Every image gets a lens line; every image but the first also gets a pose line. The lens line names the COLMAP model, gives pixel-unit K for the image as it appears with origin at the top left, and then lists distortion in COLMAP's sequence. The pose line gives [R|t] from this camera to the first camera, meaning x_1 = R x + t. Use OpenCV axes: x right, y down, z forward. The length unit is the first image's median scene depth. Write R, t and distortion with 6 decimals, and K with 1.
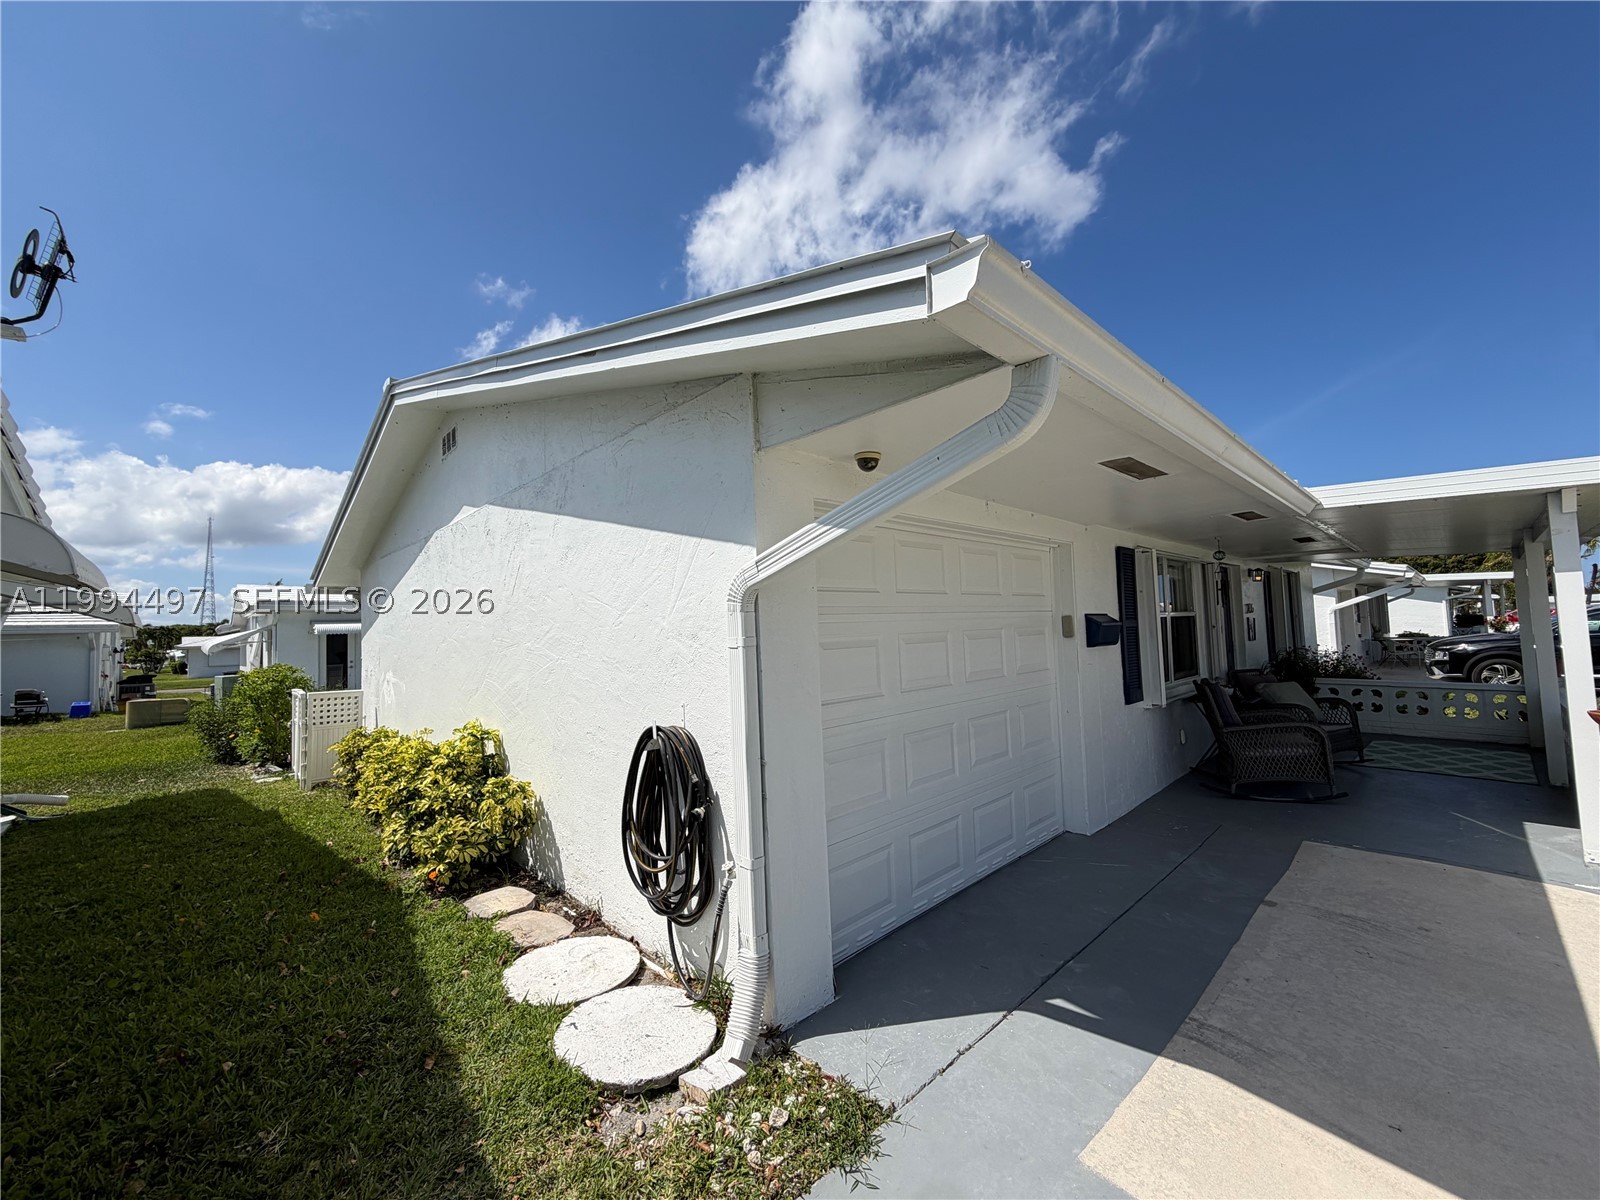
lens RADIAL K [[649.9, 0, 800.0], [0, 649.9, 600.0], [0, 0, 1]] dist [0.000277, 0.000349]
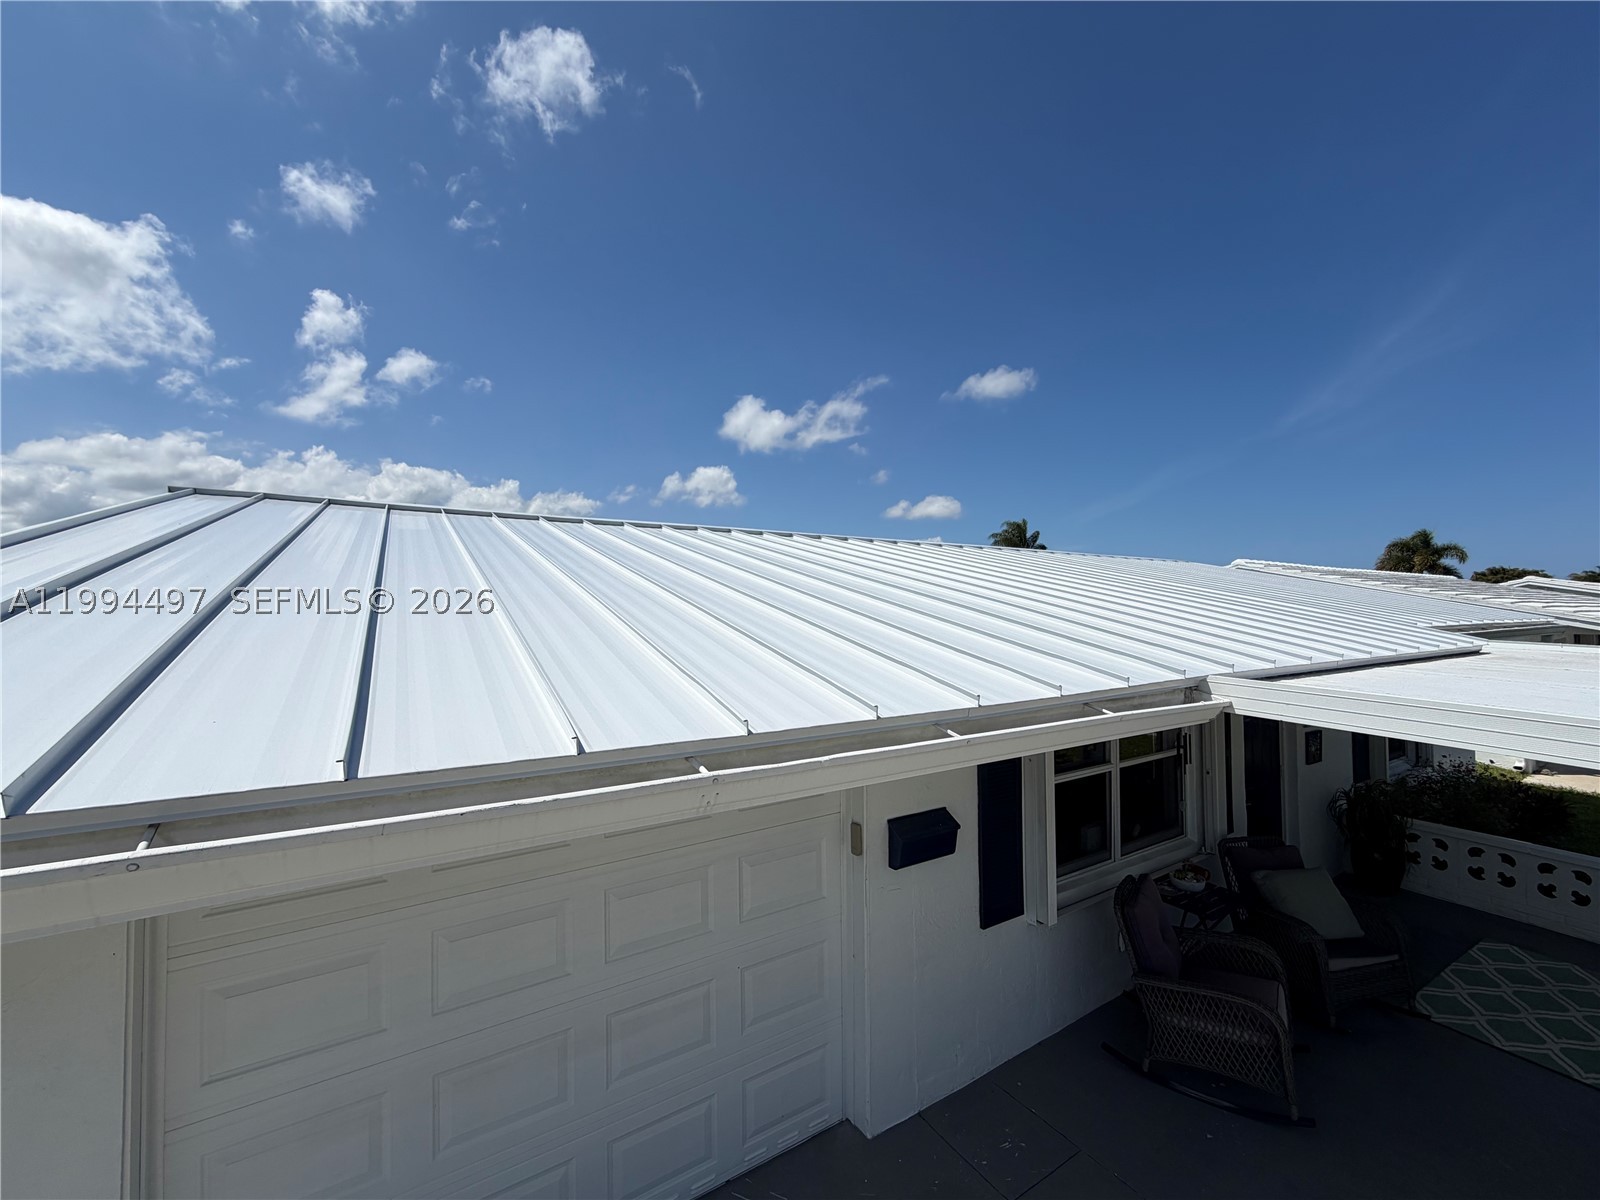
lens RADIAL K [[649.9, 0, 800.0], [0, 649.9, 600.0], [0, 0, 1]] dist [0.000277, 0.000349]
pose [[0.977414, 0.023085, -0.210071, 0.487945], [-0.015918, 0.999234, 0.035747, -0.241983], [0.210735, -0.031596, 0.977032, 0.293687]]
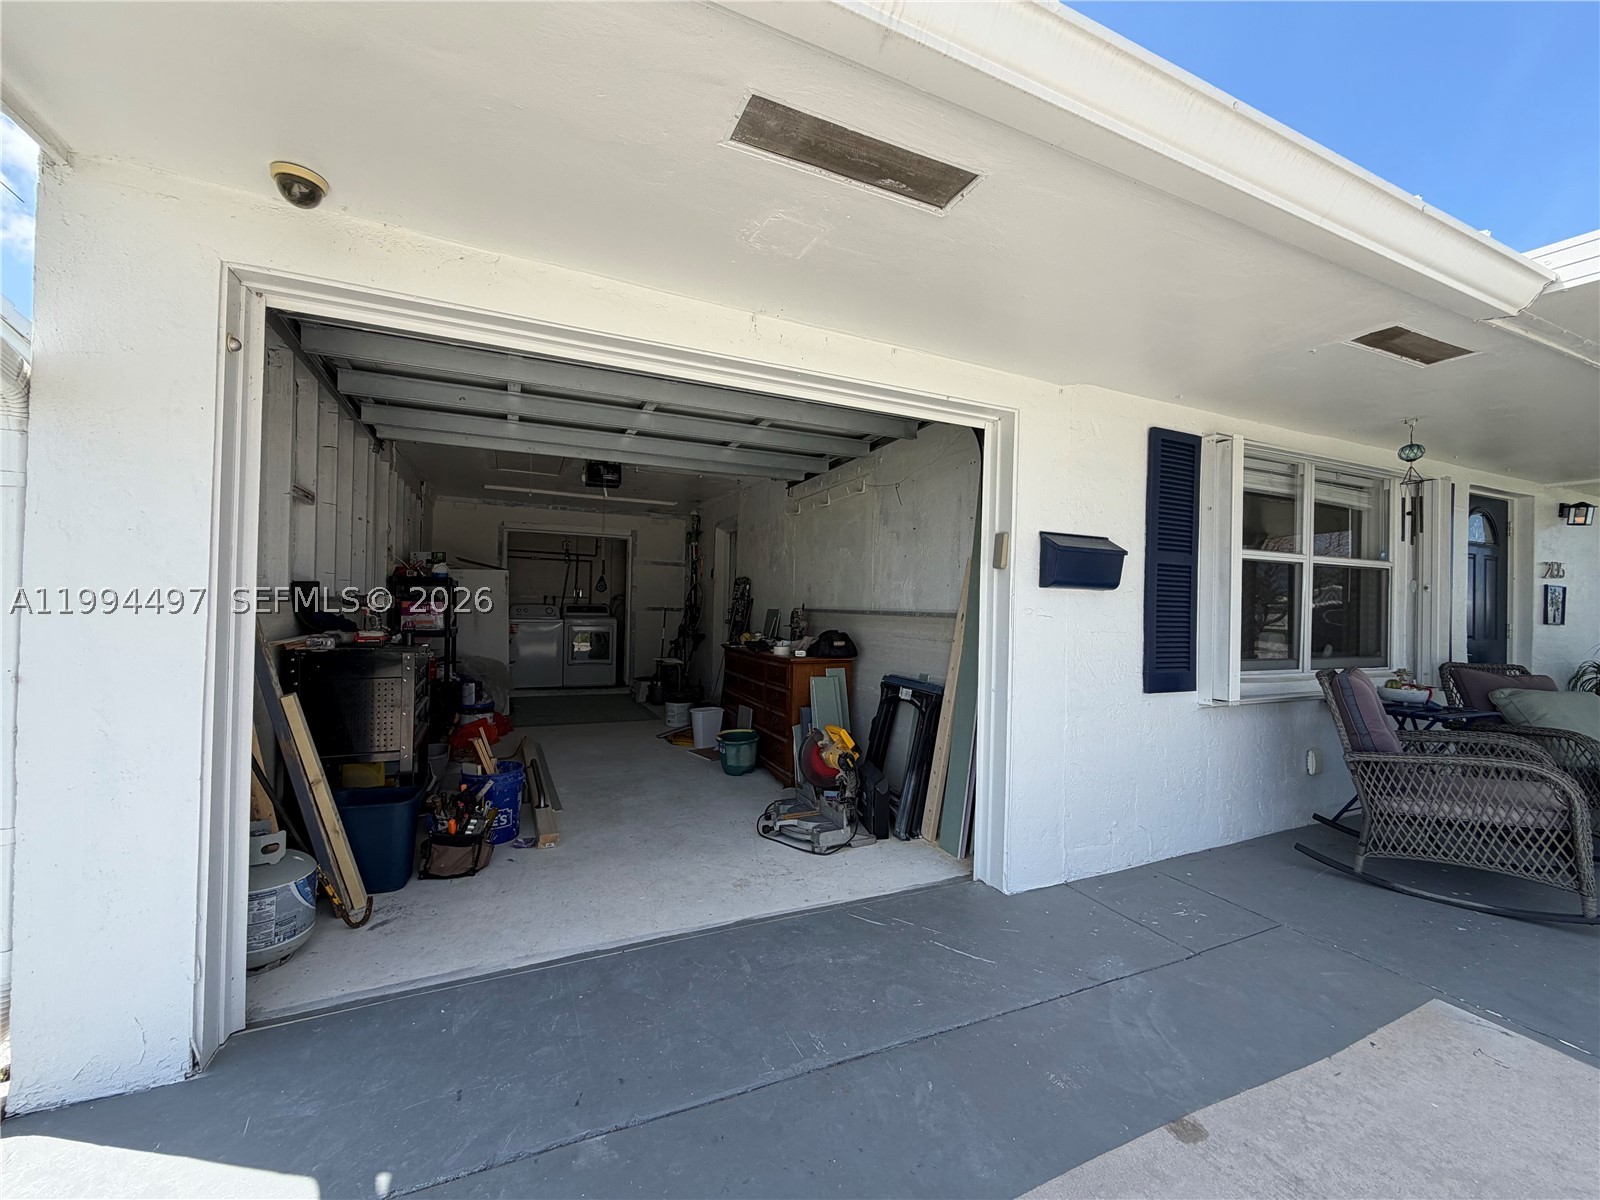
lens RADIAL K [[649.9, 0, 800.0], [0, 649.9, 600.0], [0, 0, 1]] dist [0.000277, 0.000349]
pose [[0.938205, 0.054854, -0.341706, 0.439133], [-0.038908, 0.997818, 0.053351, 0.061427], [0.343887, -0.036759, 0.938291, 0.361060]]
